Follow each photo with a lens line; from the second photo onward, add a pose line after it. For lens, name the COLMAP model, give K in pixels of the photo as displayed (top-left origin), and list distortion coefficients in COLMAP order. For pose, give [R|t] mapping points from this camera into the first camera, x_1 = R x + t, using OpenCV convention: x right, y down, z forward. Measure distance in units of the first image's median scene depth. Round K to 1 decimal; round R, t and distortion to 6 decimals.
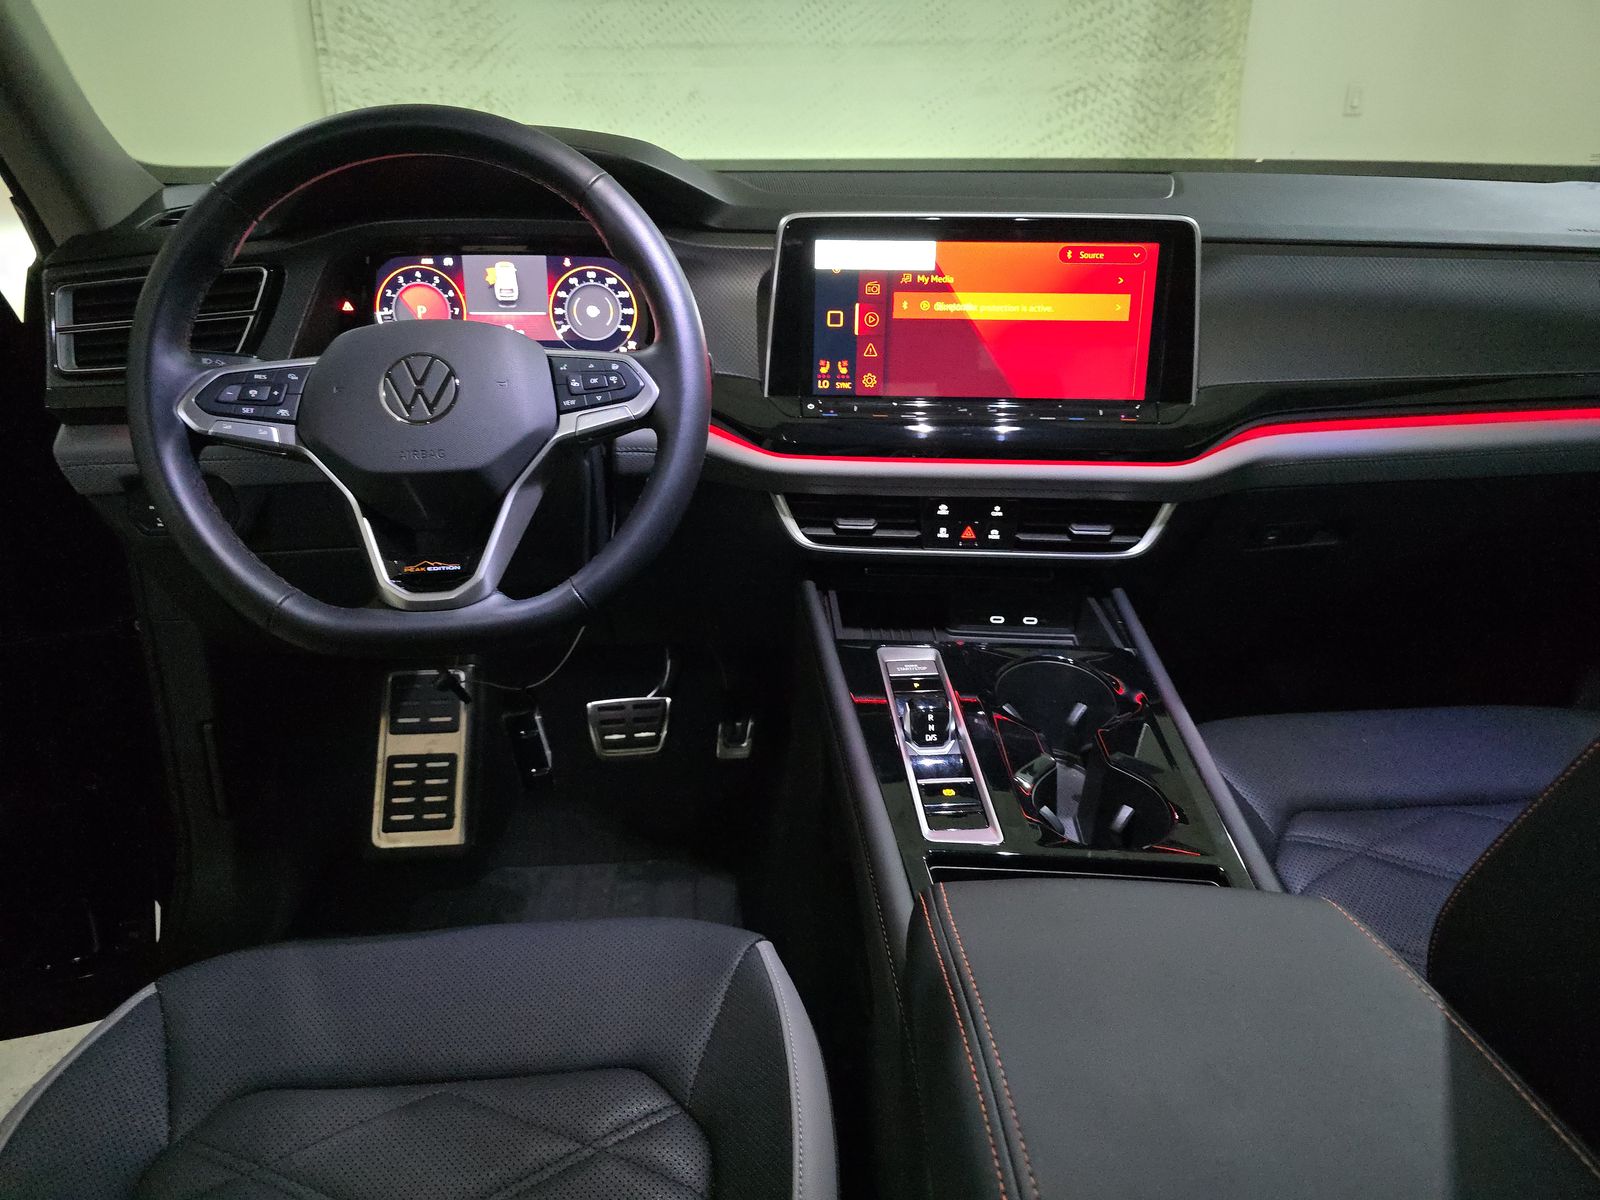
lens RADIAL K [[1077.5, 0, 800.2], [0, 1077.5, 601.4], [0, 0, 1]] dist [0.014779, -0.021075]
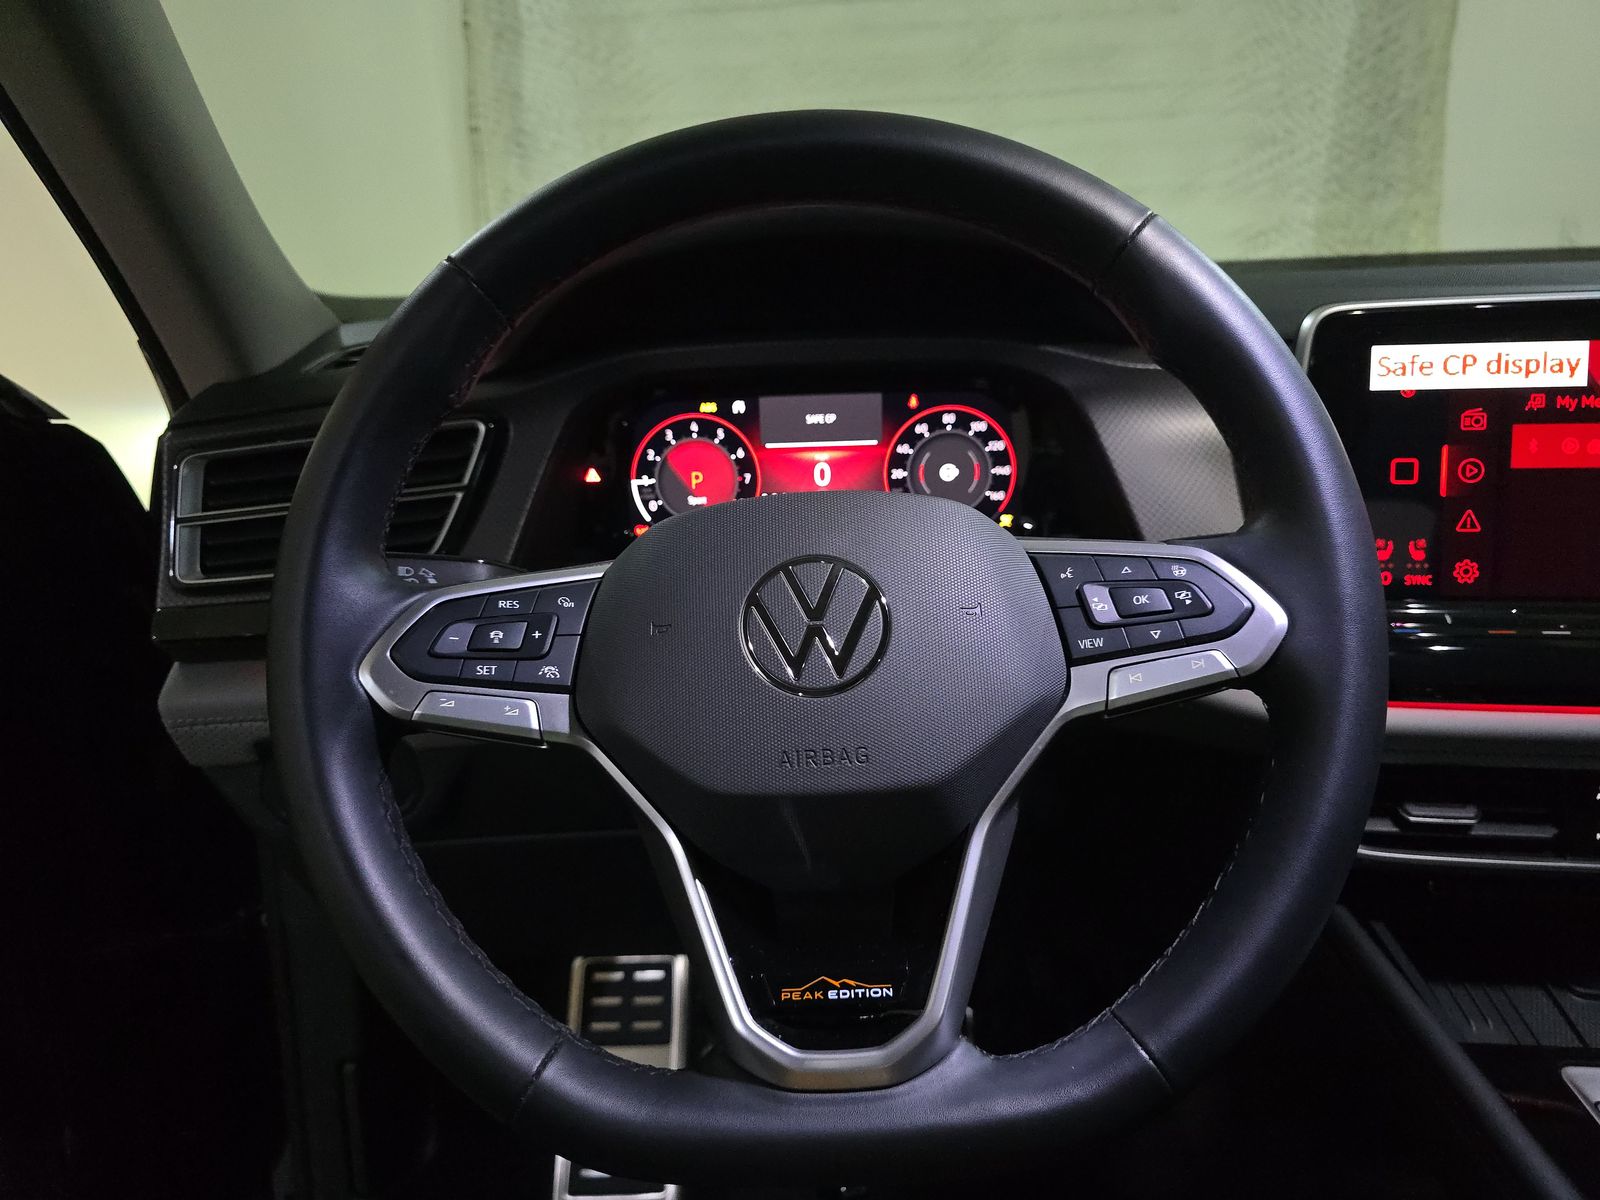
lens RADIAL K [[1077.5, 0, 790.0], [0, 1077.5, 599.6], [0, 0, 1]] dist [0.014779, -0.021075]
pose [[0.994090, -0.015325, -0.107468, -0.235690], [-0.000701, 0.989059, -0.147522, -0.102045], [0.108553, 0.146725, 0.983203, 0.380628]]
